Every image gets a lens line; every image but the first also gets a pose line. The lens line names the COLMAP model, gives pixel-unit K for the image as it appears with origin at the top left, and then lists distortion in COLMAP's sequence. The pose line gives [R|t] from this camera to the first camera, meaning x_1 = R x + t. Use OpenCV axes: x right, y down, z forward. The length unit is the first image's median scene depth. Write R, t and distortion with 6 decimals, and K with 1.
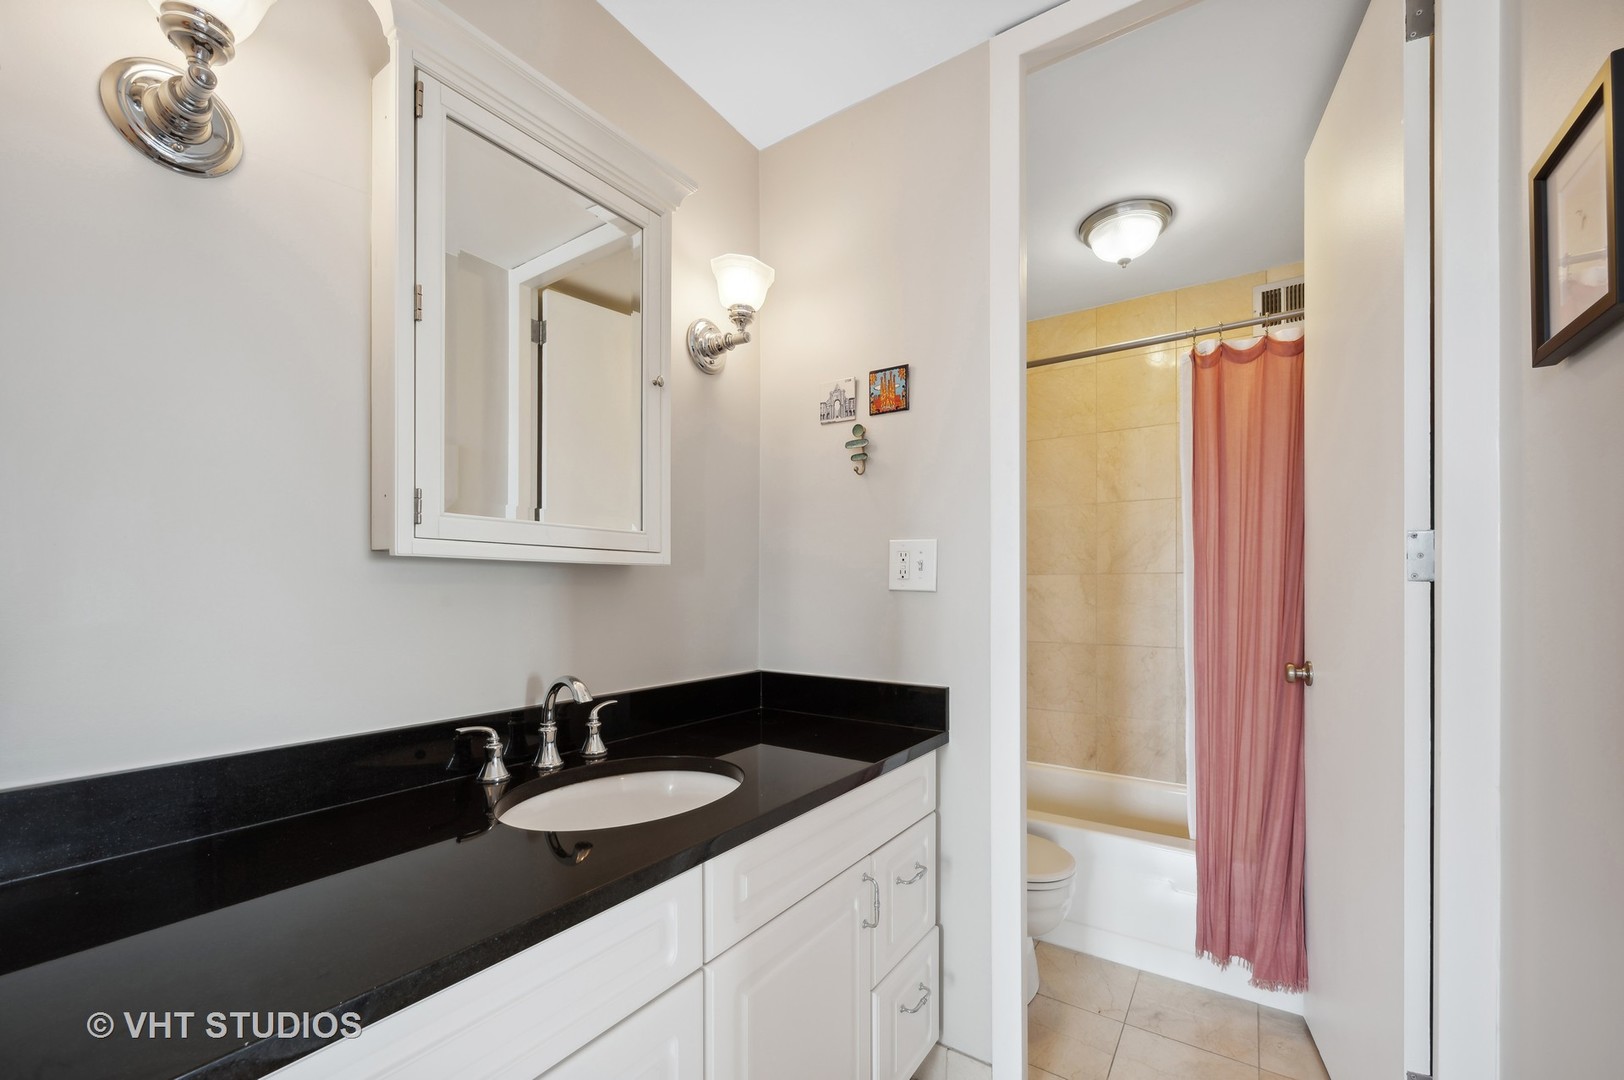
lens RADIAL K [[672.0, 0, 811.0], [0, 672.0, 575.8], [0, 0, 1]] dist [-0.002052, 0.000148]
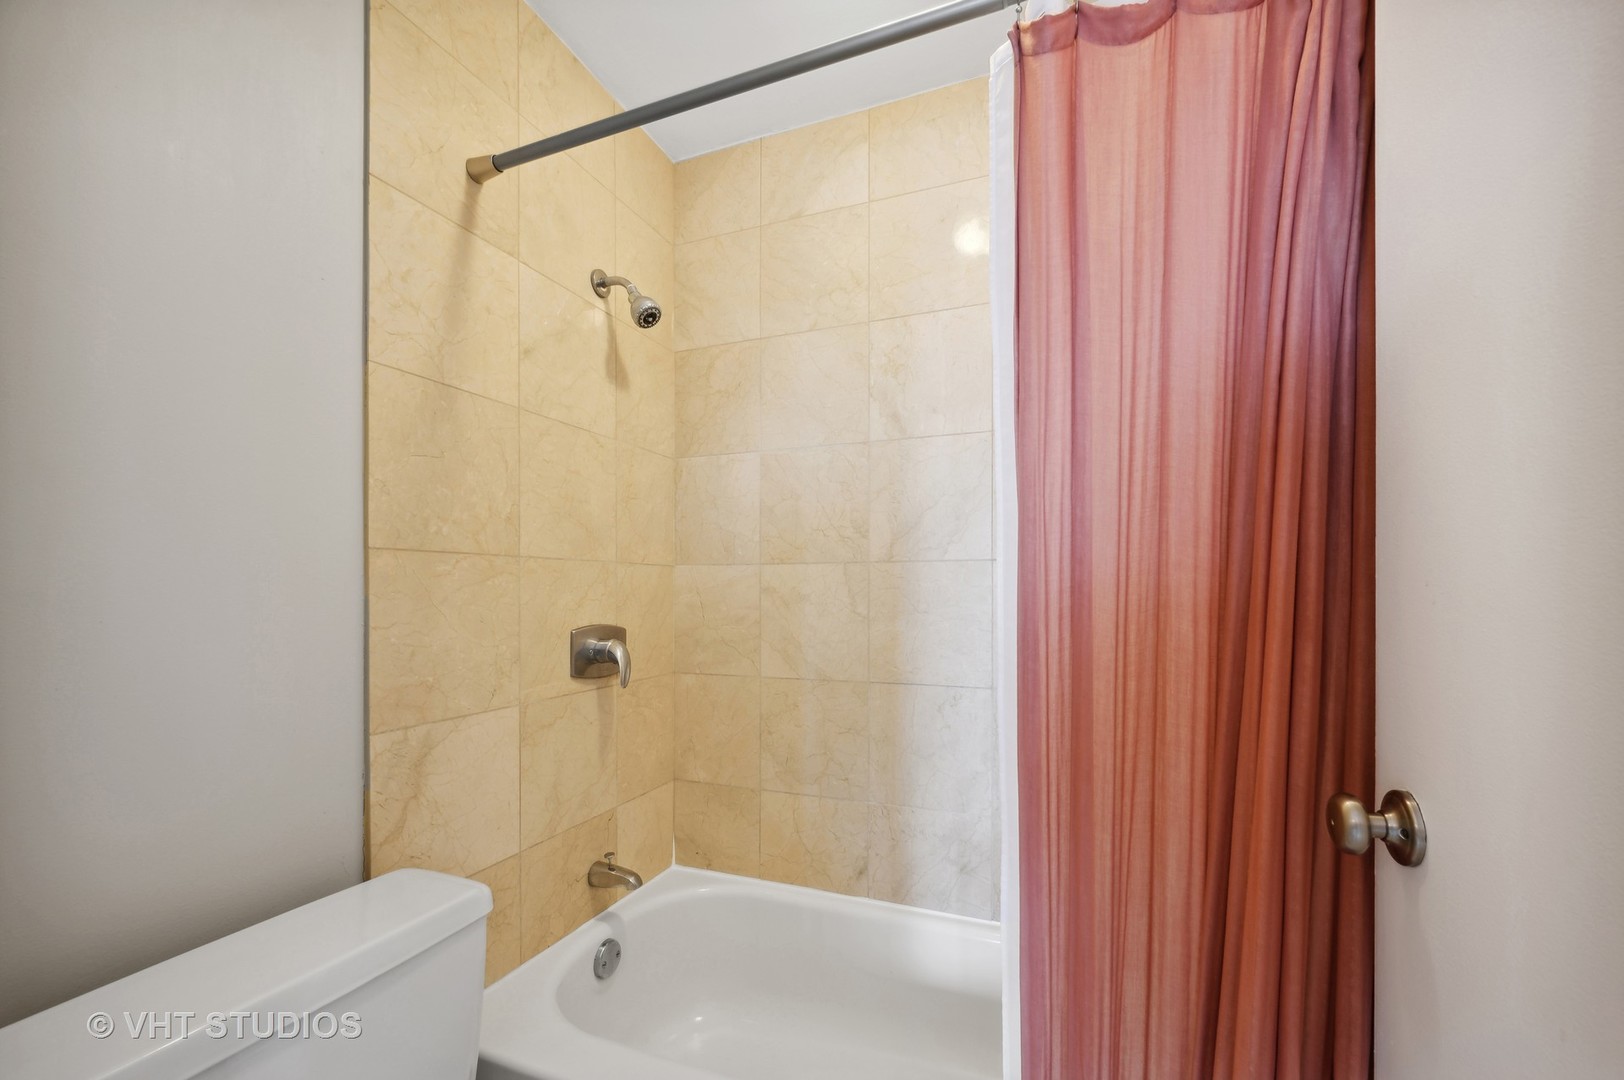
lens RADIAL K [[672.0, 0, 811.0], [0, 672.0, 575.8], [0, 0, 1]] dist [-0.002052, 0.000148]
pose [[0.977504, 0.002114, 0.210908, 0.292510], [-0.001588, 0.999995, -0.002662, 0.012330], [-0.210913, 0.002267, 0.977502, 0.507063]]
